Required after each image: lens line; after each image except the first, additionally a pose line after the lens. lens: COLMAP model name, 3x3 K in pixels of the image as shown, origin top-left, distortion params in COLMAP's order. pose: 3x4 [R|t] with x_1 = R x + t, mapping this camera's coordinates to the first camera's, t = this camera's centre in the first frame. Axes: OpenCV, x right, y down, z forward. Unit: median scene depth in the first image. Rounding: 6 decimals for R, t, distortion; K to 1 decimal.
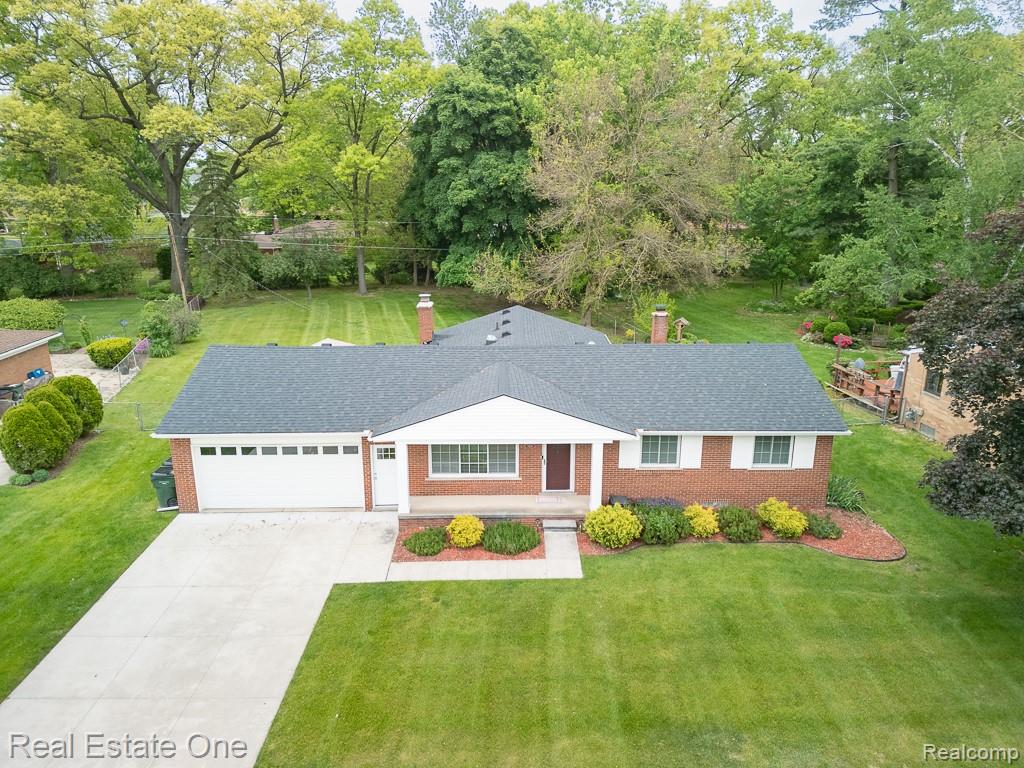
lens RADIAL K [[712.8, 0, 515.2], [0, 712.8, 382.2], [0, 0, 1]] dist [0.070973, -0.056714]
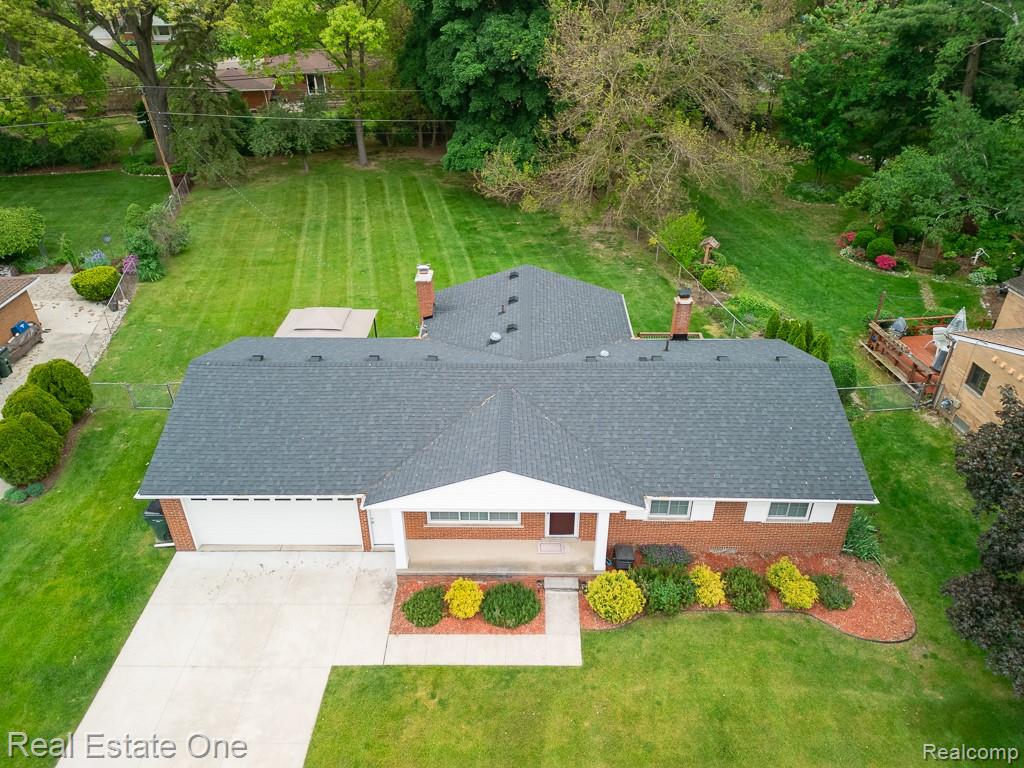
lens RADIAL K [[716.6, 0, 514.4], [0, 716.6, 381.0], [0, 0, 1]] dist [0.049276, -0.028385]
pose [[0.999595, 0.013668, -0.024945, 0.018380], [-0.006241, 0.961002, 0.276471, -0.328512], [0.027751, -0.276204, 0.960698, 0.129836]]
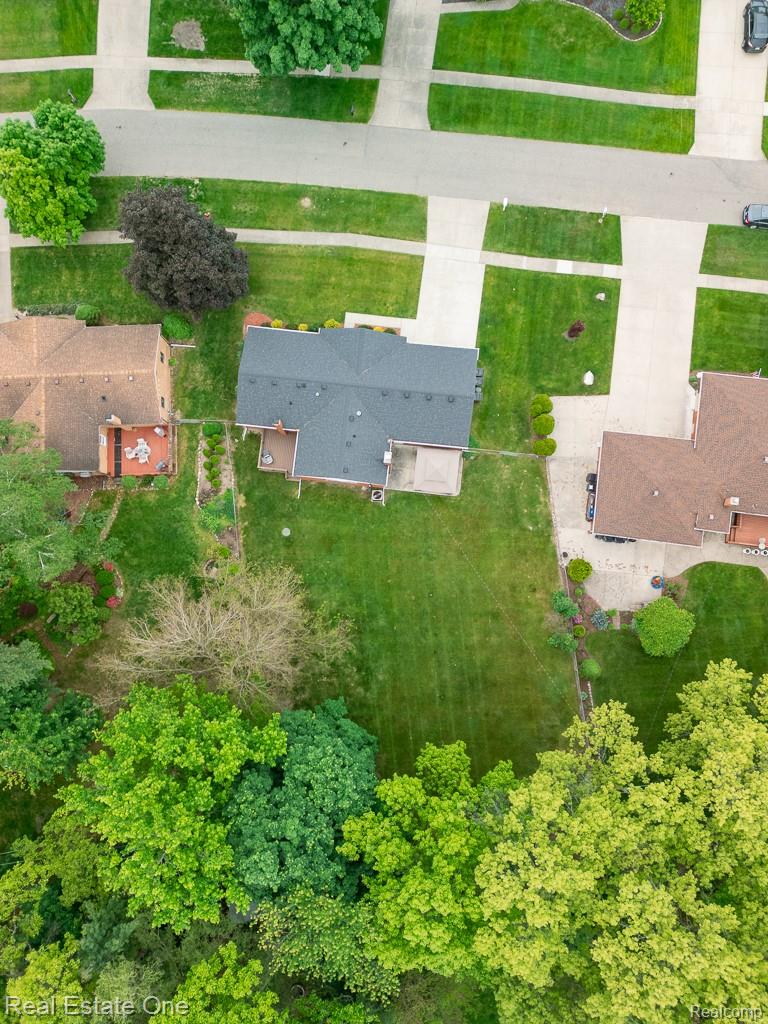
lens RADIAL K [[709.9, 0, 384.0], [0, 709.9, 512.0], [0, 0, 1]] dist [0.057600, -0.028199]
pose [[-0.991913, -0.121817, 0.035617, -0.288787], [0.058660, -0.191167, 0.979803, -2.884175], [-0.112548, 0.973969, 0.196767, 1.081865]]
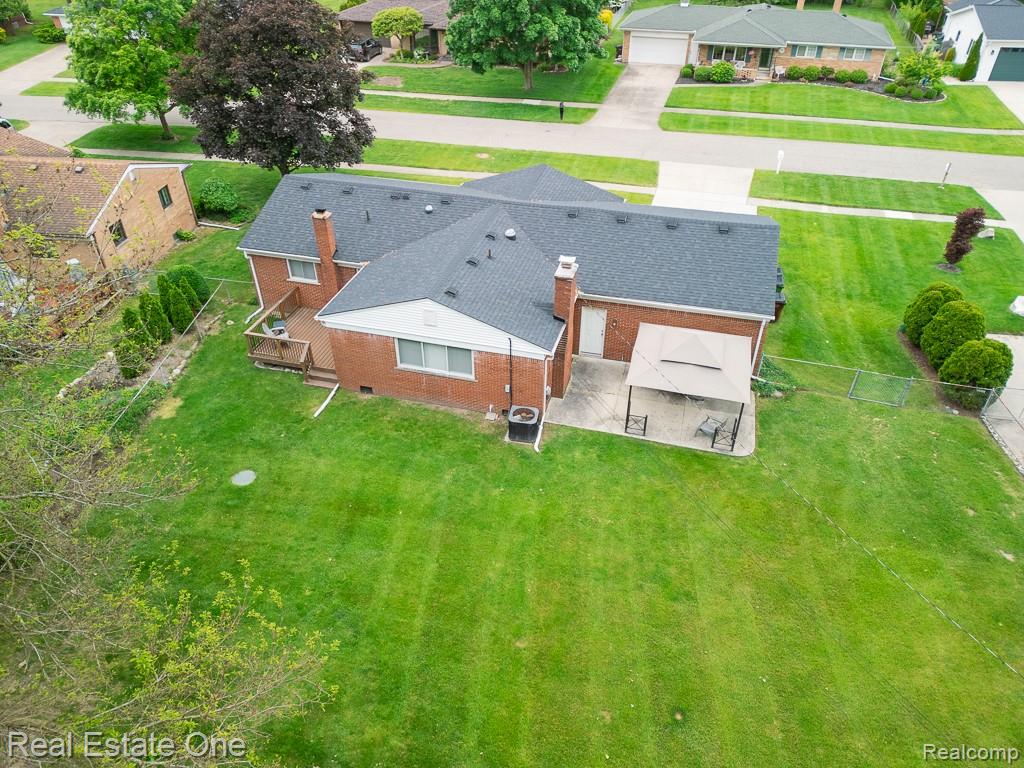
lens RADIAL K [[709.9, 0, 516.1], [0, 709.9, 381.7], [0, 0, 1]] dist [0.057600, -0.028199]
pose [[-0.961761, -0.160425, 0.221990, -0.366557], [0.079226, 0.612907, 0.786173, -0.884145], [-0.262181, 0.773698, -0.576761, 2.170492]]
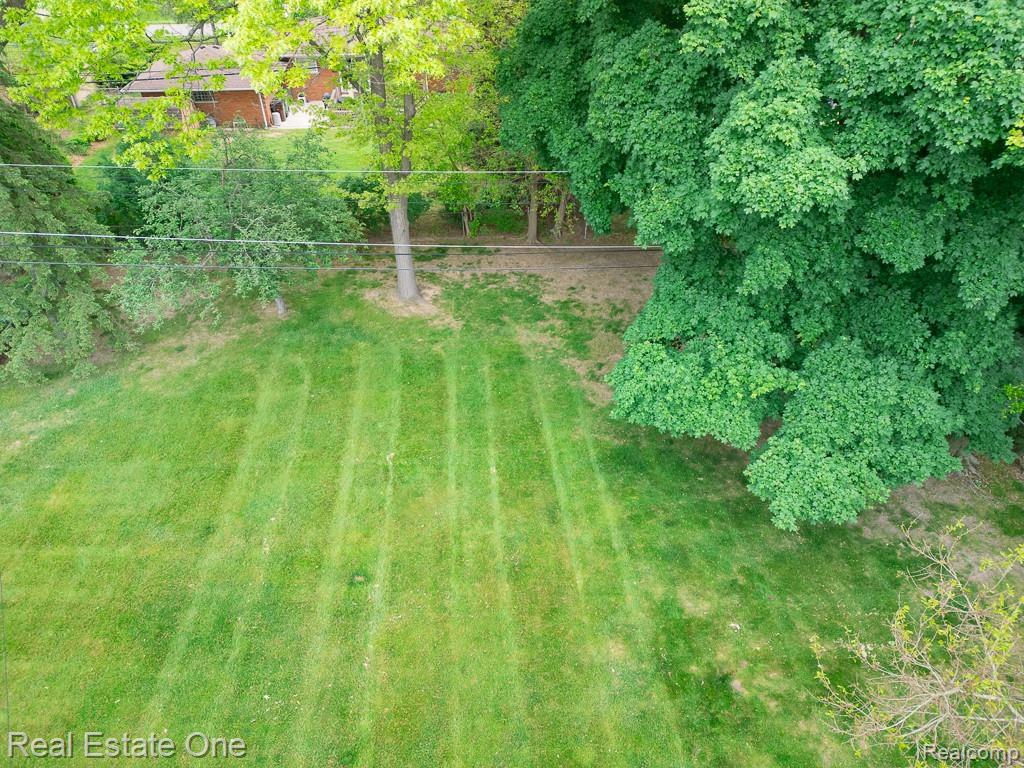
lens RADIAL K [[709.9, 0, 516.1], [0, 709.9, 381.7], [0, 0, 1]] dist [0.057600, -0.028199]
pose [[0.990206, 0.080313, -0.114199, -0.290059], [-0.037494, 0.940898, 0.336607, -0.629547], [0.134484, -0.329029, 0.934695, 1.762118]]
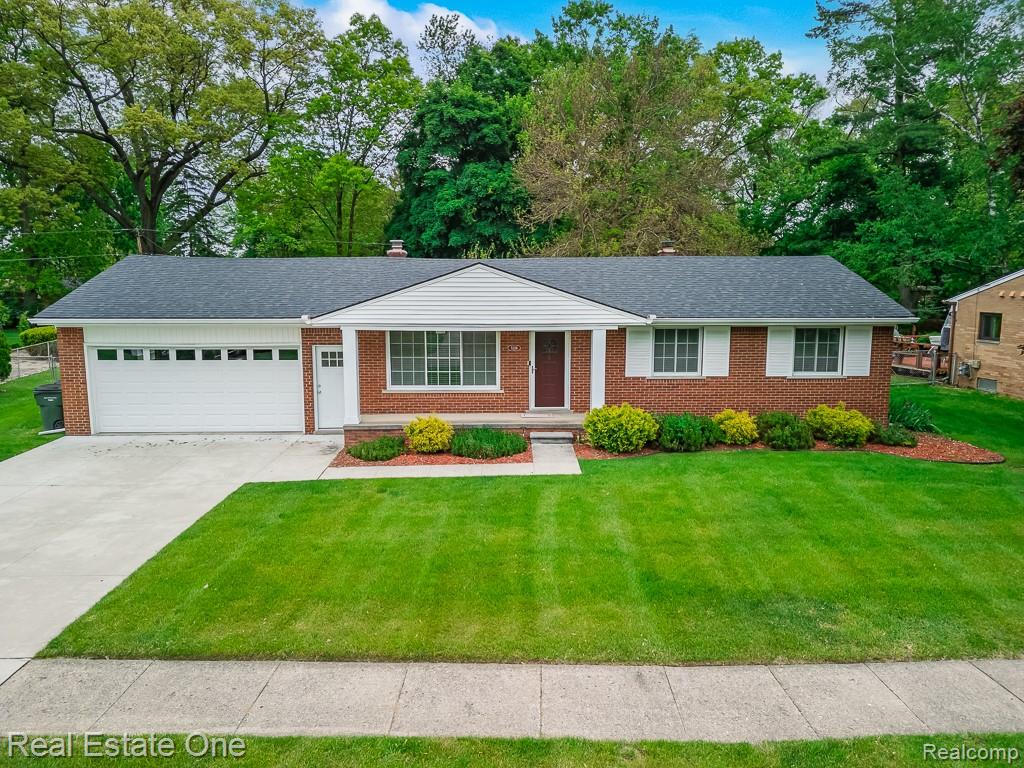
lens RADIAL K [[712.8, 0, 515.2], [0, 712.8, 382.2], [0, 0, 1]] dist [0.070973, -0.056714]
pose [[0.999981, -0.002367, 0.005625, 0.017736], [0.003143, 0.989809, -0.142370, 0.245681], [-0.005231, 0.142385, 0.989798, 0.218860]]
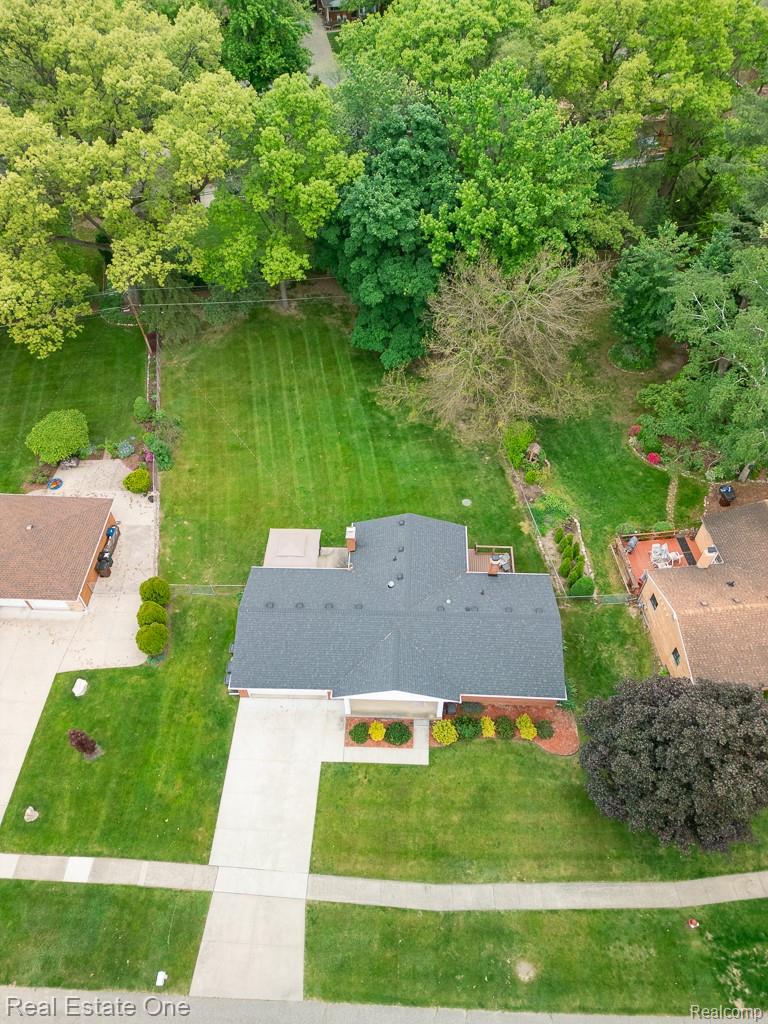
lens RADIAL K [[712.8, 0, 380.9], [0, 712.8, 512.3], [0, 0, 1]] dist [0.070973, -0.056714]
pose [[0.998355, 0.035416, -0.045086, 0.015237], [-0.003380, 0.821379, 0.570374, -1.485008], [0.057233, -0.569283, 0.820147, -0.383696]]
